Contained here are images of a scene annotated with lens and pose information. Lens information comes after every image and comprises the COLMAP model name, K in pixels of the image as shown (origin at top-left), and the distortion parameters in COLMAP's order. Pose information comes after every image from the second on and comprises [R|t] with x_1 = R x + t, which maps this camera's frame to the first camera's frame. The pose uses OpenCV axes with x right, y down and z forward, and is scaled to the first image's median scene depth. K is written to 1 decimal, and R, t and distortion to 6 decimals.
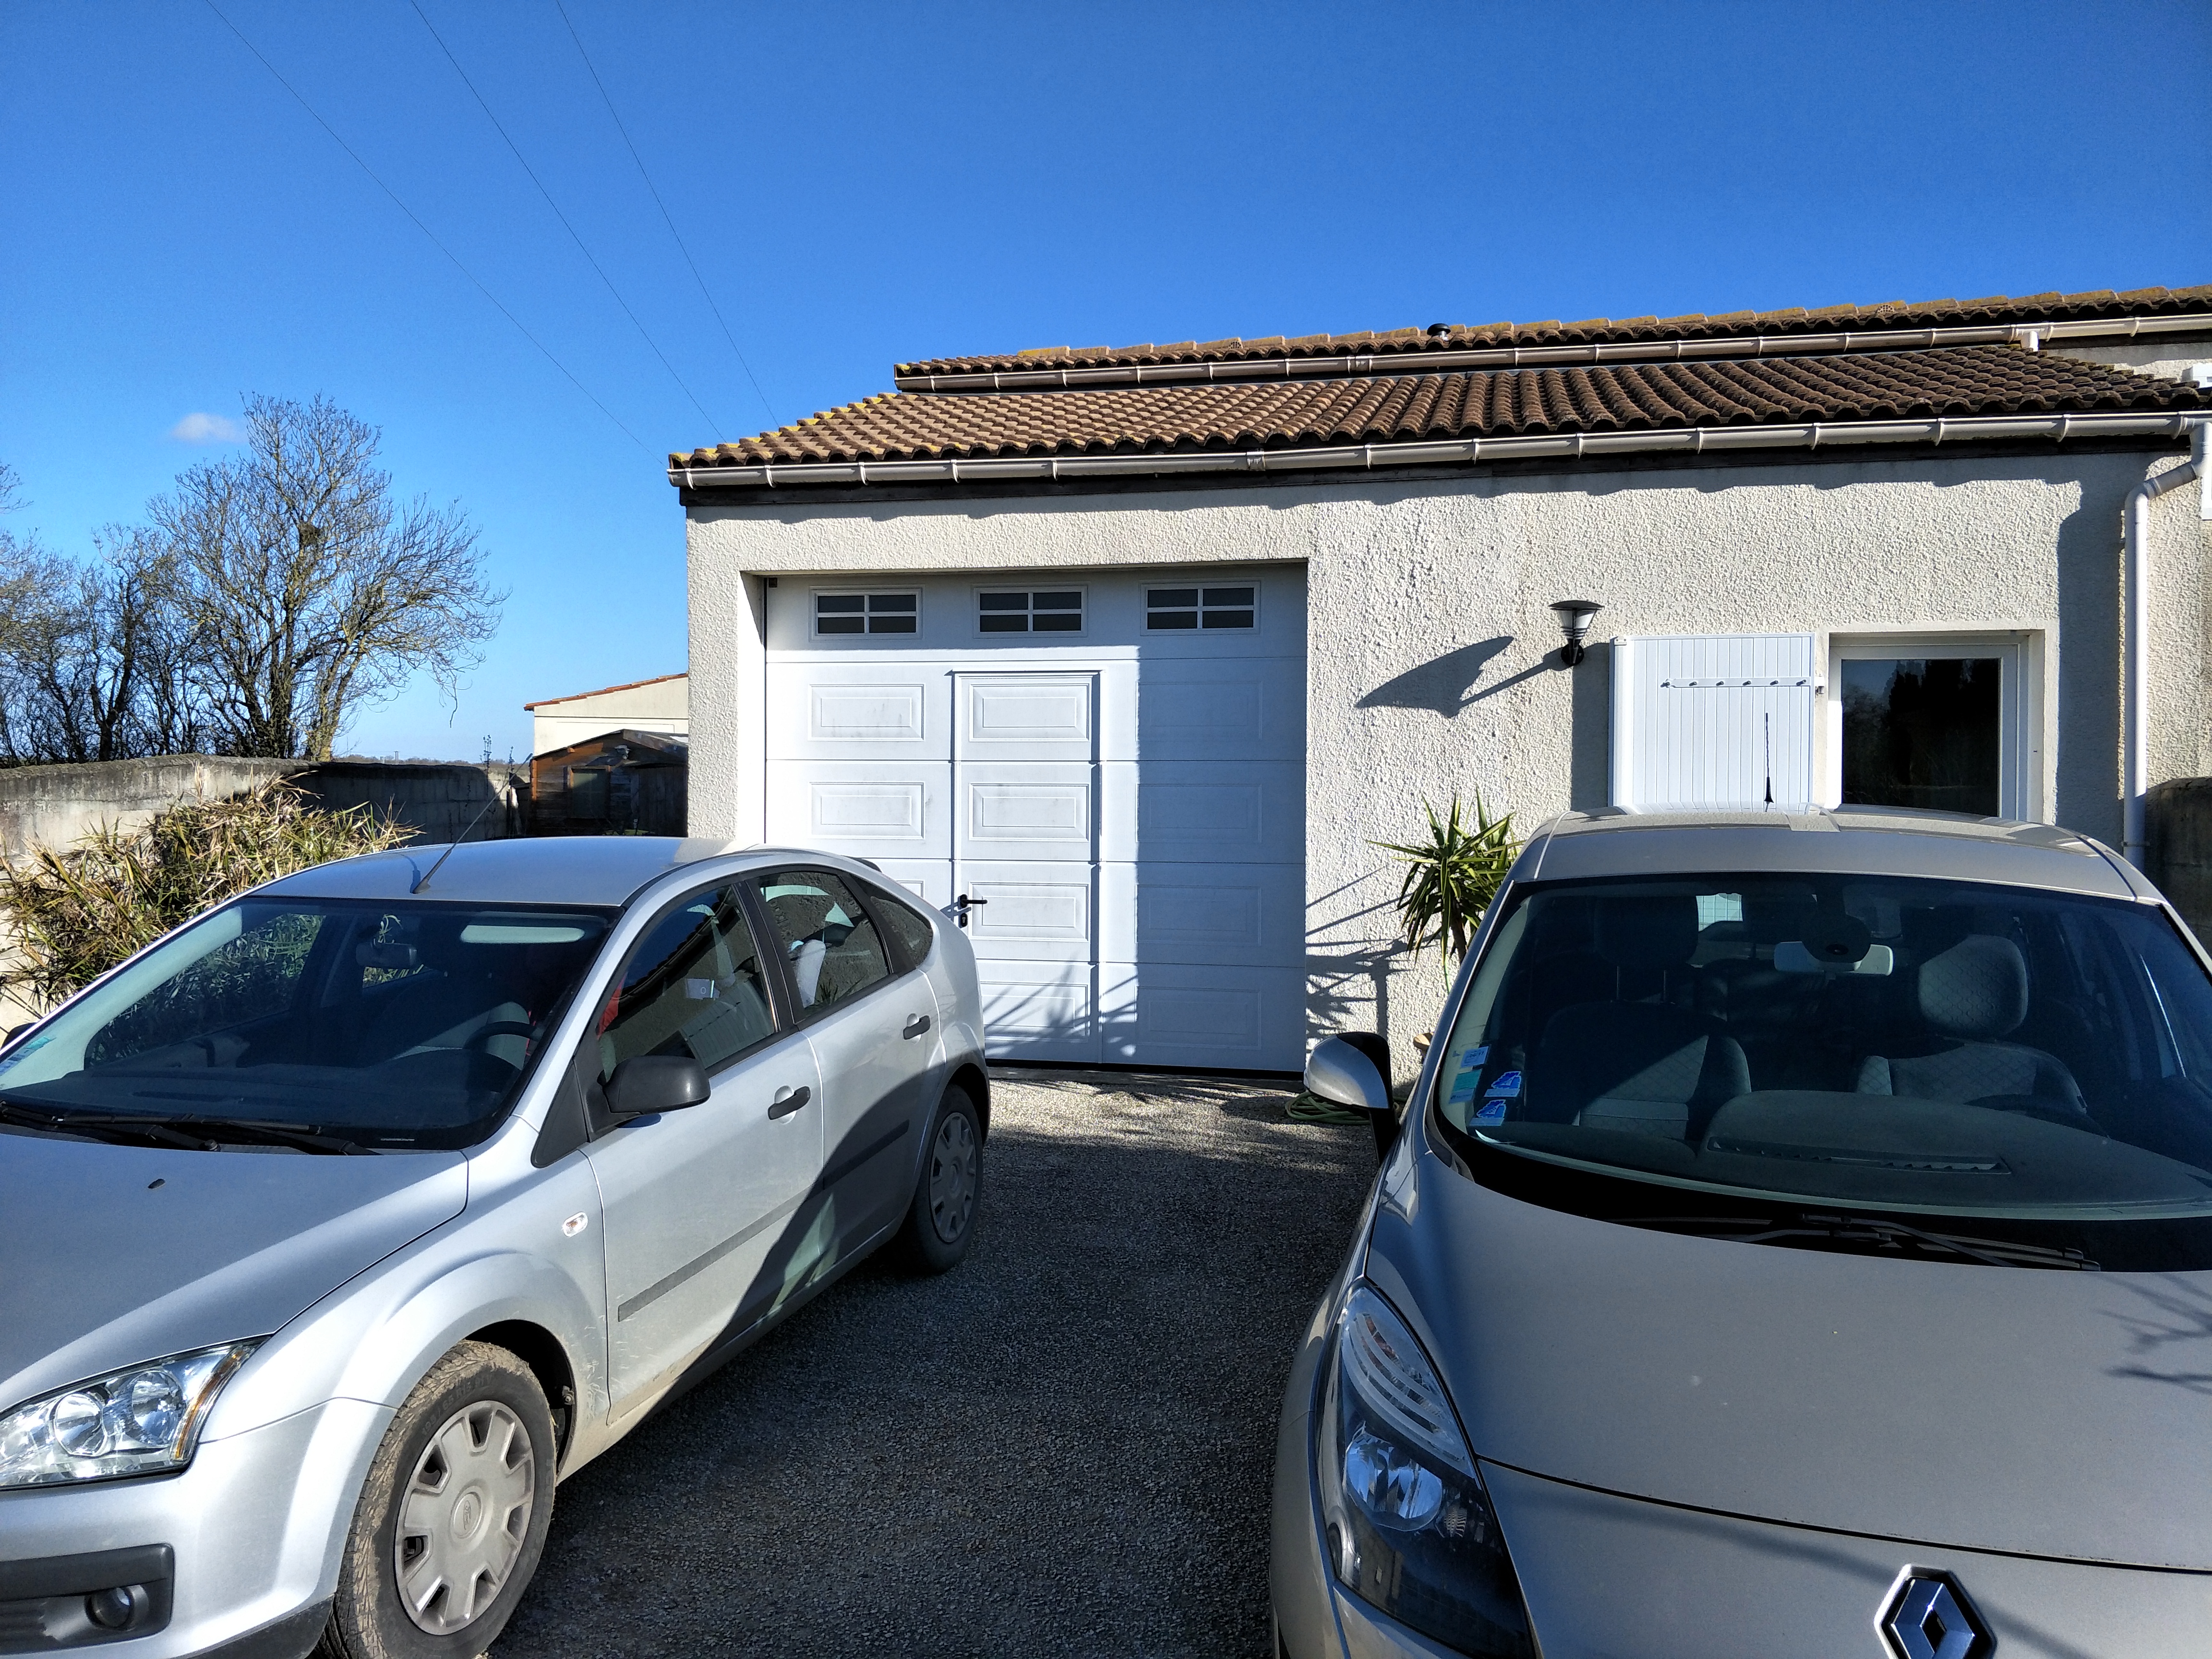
lens RADIAL K [[1529.6, 0, 1095.8], [0, 1529.6, 823.9], [0, 0, 1]] dist [-0.000459, -0.002448]
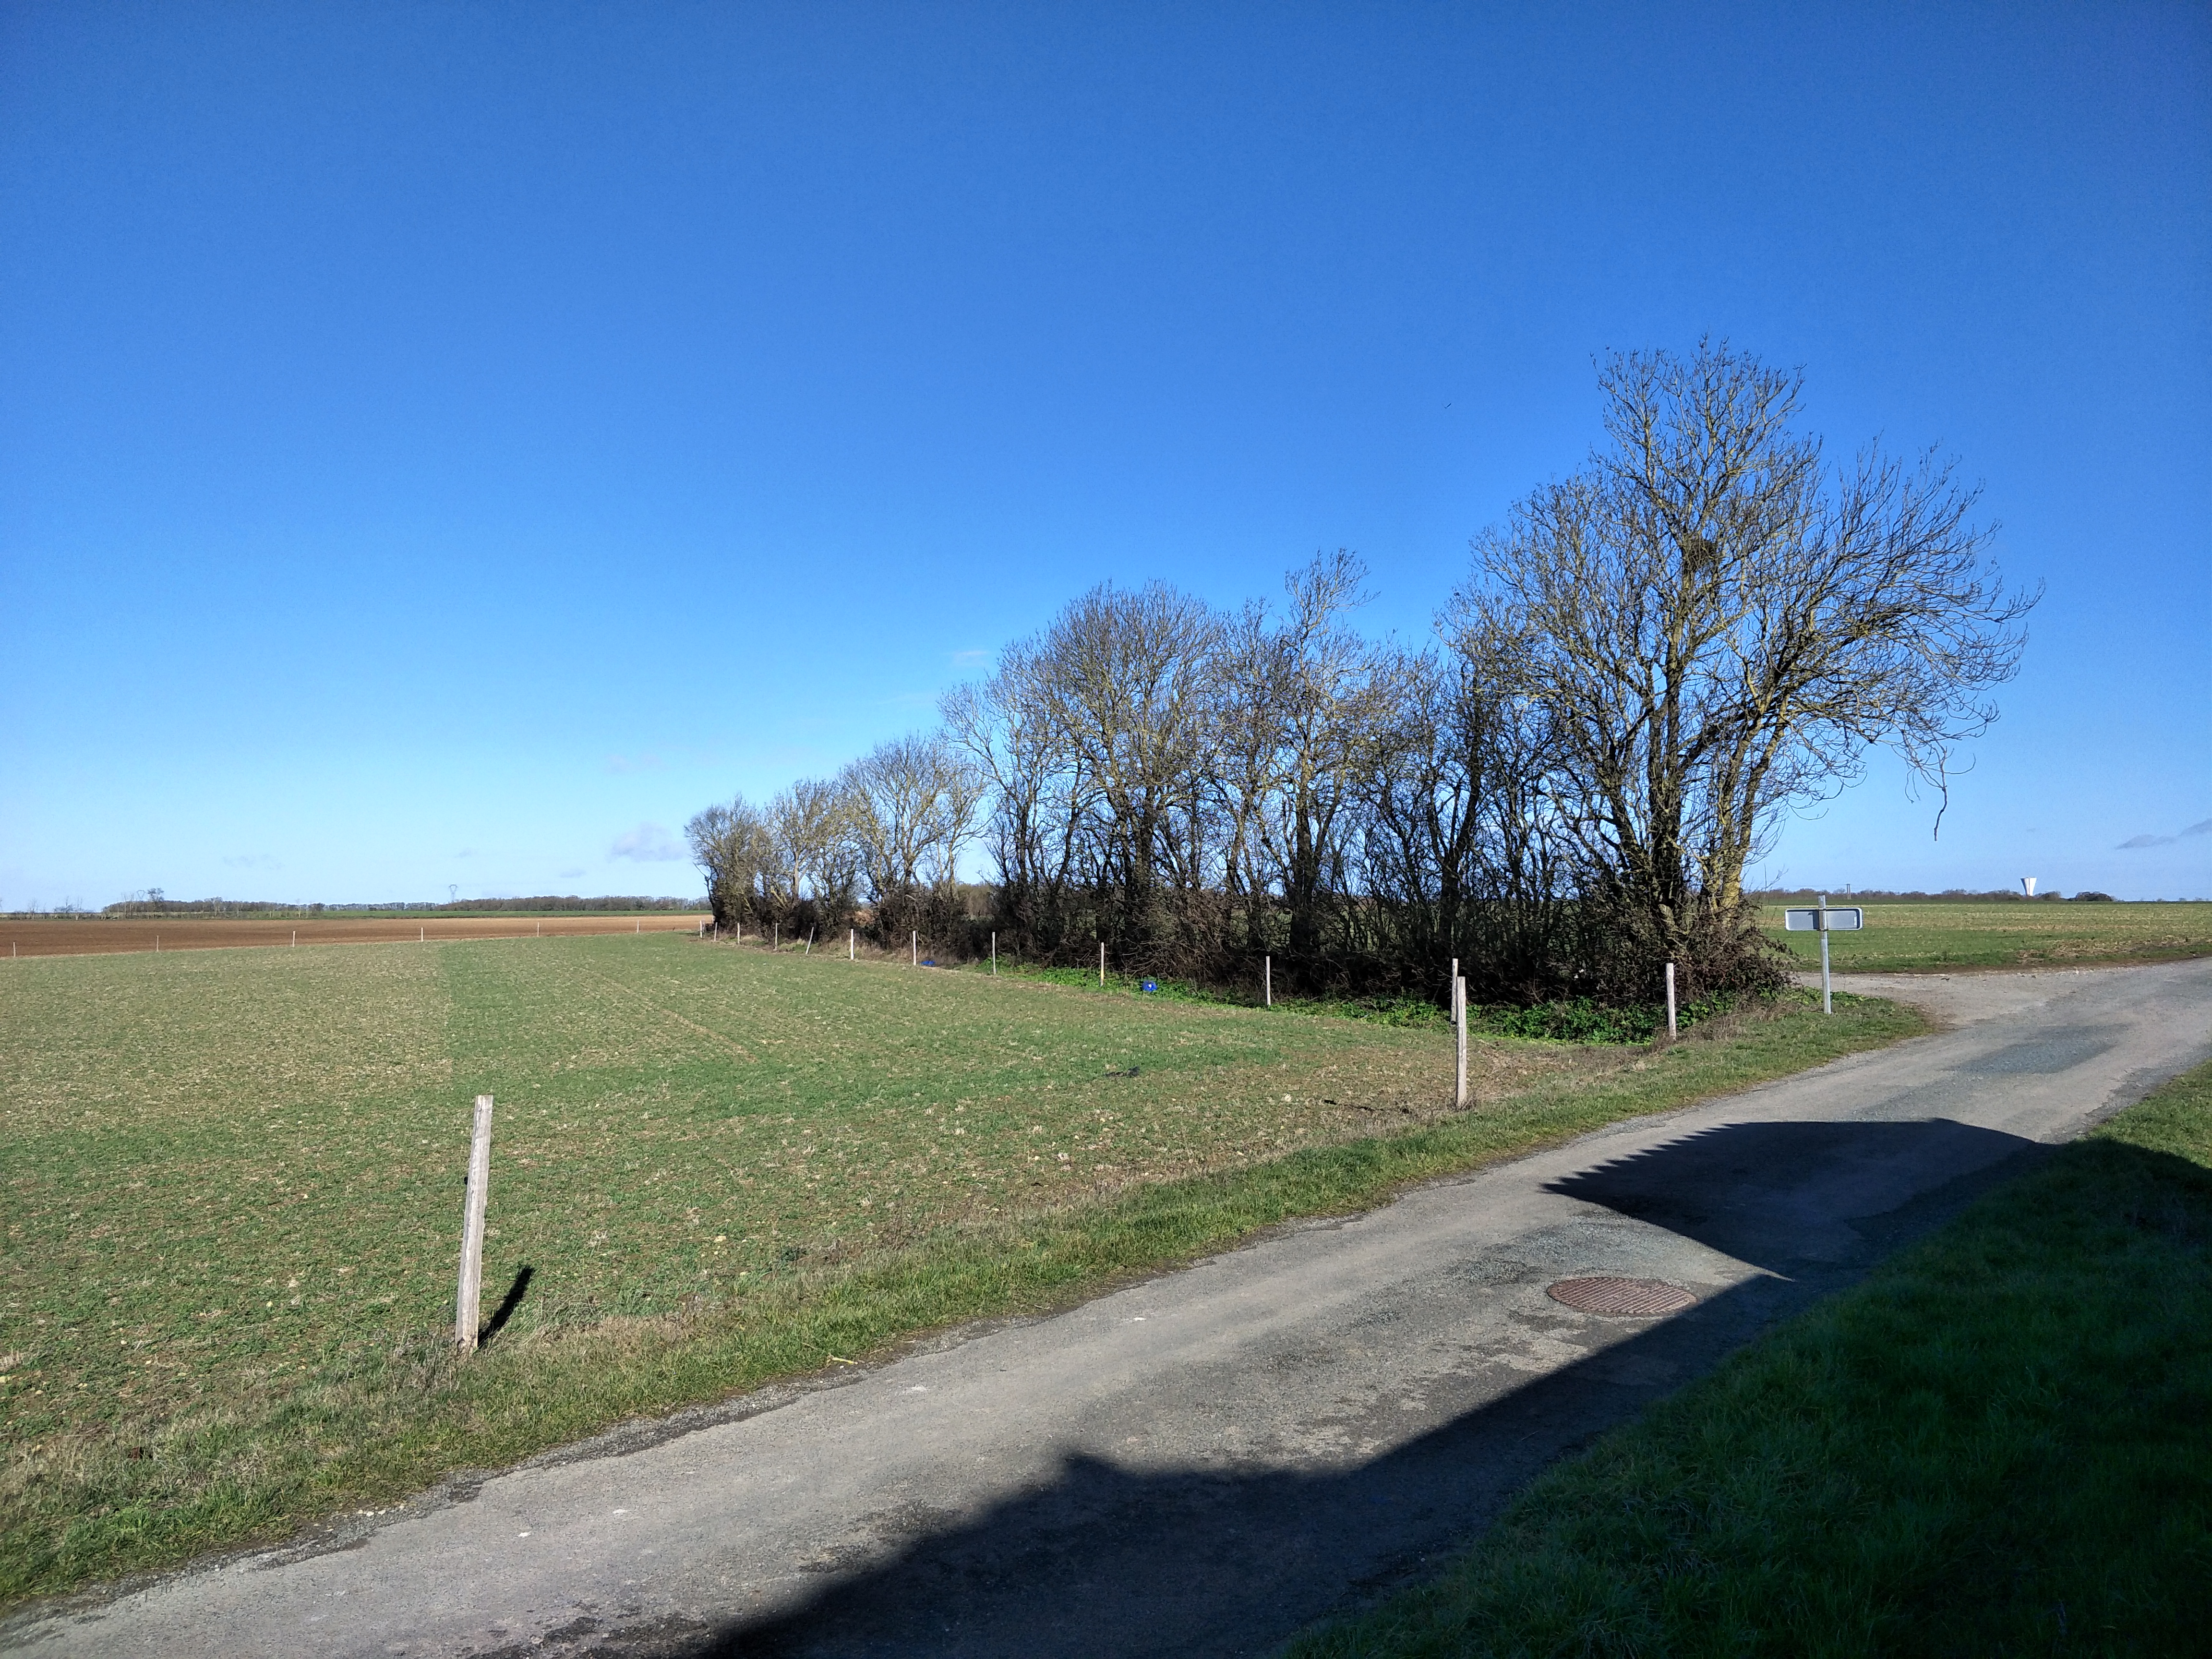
lens RADIAL K [[1529.6, 0, 1094.3], [0, 1529.6, 826.2], [0, 0, 1]] dist [-0.000459, -0.002448]
pose [[0.625203, -0.068090, -0.777486, -0.178825], [-0.012056, 0.995226, -0.096854, -0.009052], [0.780369, 0.069927, 0.621397, 0.407231]]
